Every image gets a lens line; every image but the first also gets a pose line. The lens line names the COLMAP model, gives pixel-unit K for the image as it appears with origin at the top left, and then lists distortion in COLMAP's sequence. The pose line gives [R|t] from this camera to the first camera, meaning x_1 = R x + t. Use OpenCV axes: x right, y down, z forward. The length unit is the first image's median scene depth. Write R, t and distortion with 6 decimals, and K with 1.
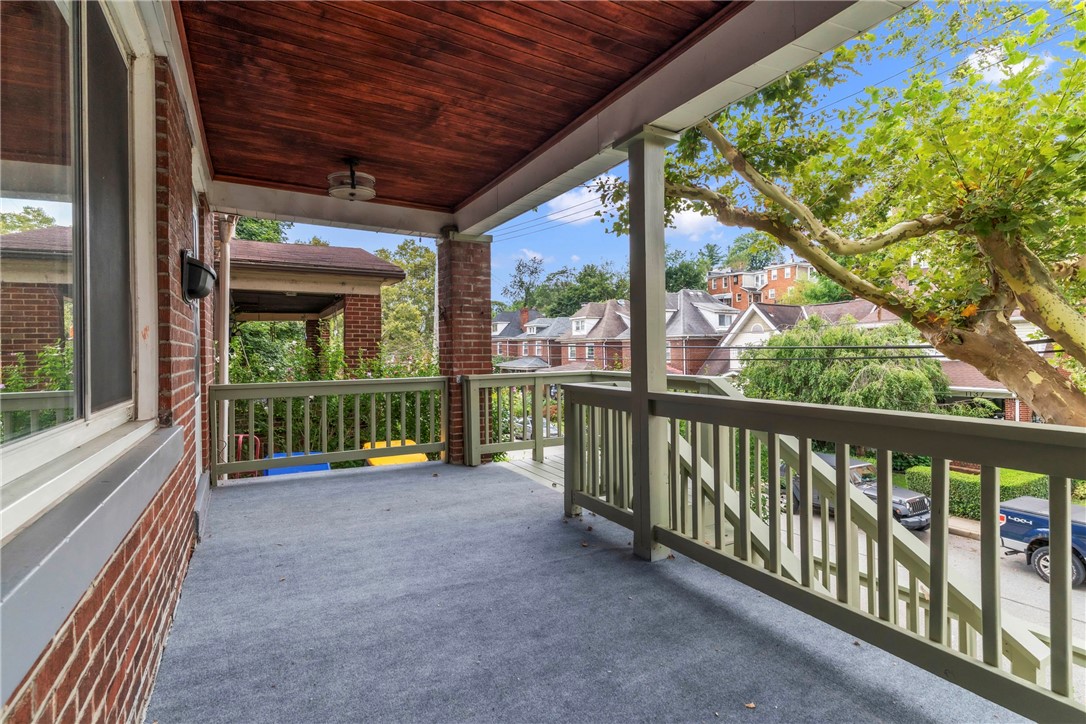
lens RADIAL K [[524.9, 0, 544.2], [0, 524.9, 351.9], [0, 0, 1]] dist [0.002731, 0.002118]
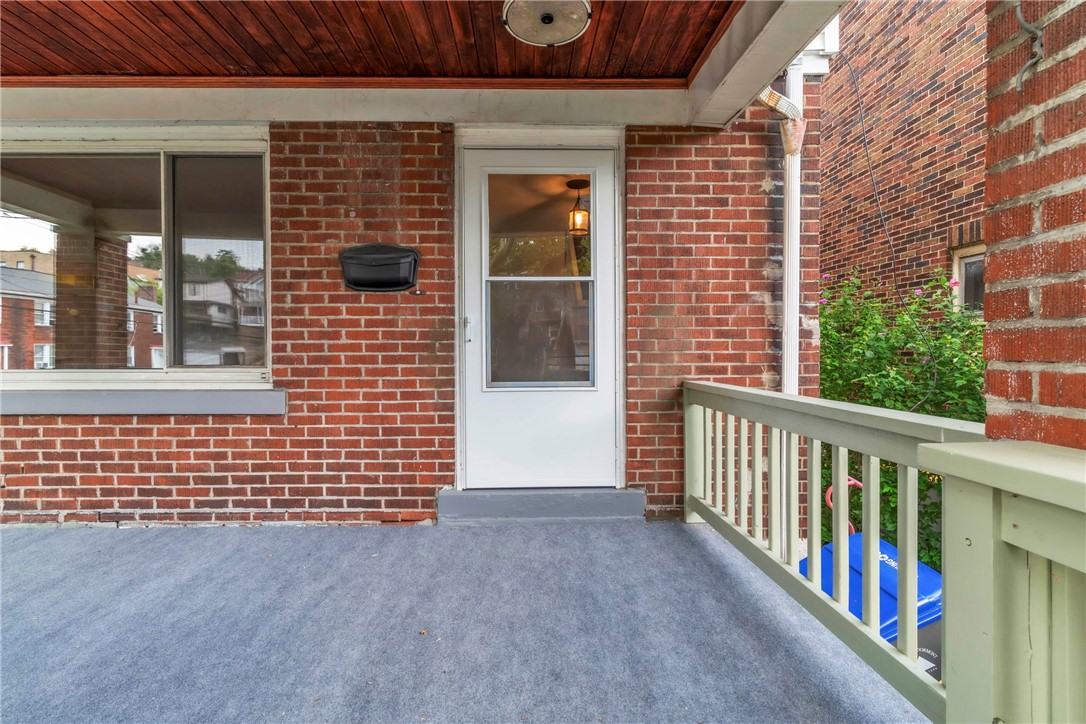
lens RADIAL K [[524.9, 0, 537.6], [0, 524.9, 355.1], [0, 0, 1]] dist [0.002731, 0.002118]
pose [[-0.475675, 0.019769, -0.879399, 0.145319], [0.005762, 0.999796, 0.019359, 0.022856], [0.879602, 0.004142, -0.475692, 1.905198]]
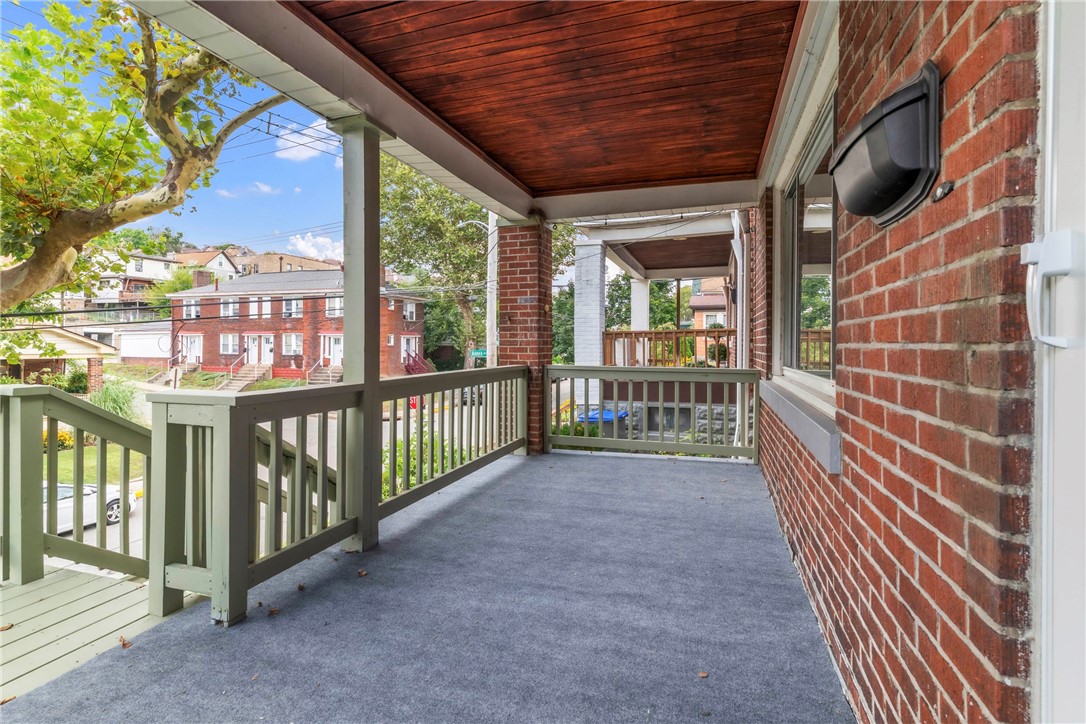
lens RADIAL K [[524.9, 0, 530.6], [0, 524.9, 344.8], [0, 0, 1]] dist [0.002731, 0.002118]
pose [[-0.667582, 0.008970, 0.744482, -0.834037], [0.005164, 0.999959, -0.007417, 0.016641], [-0.744518, -0.001107, -0.667601, 1.575515]]
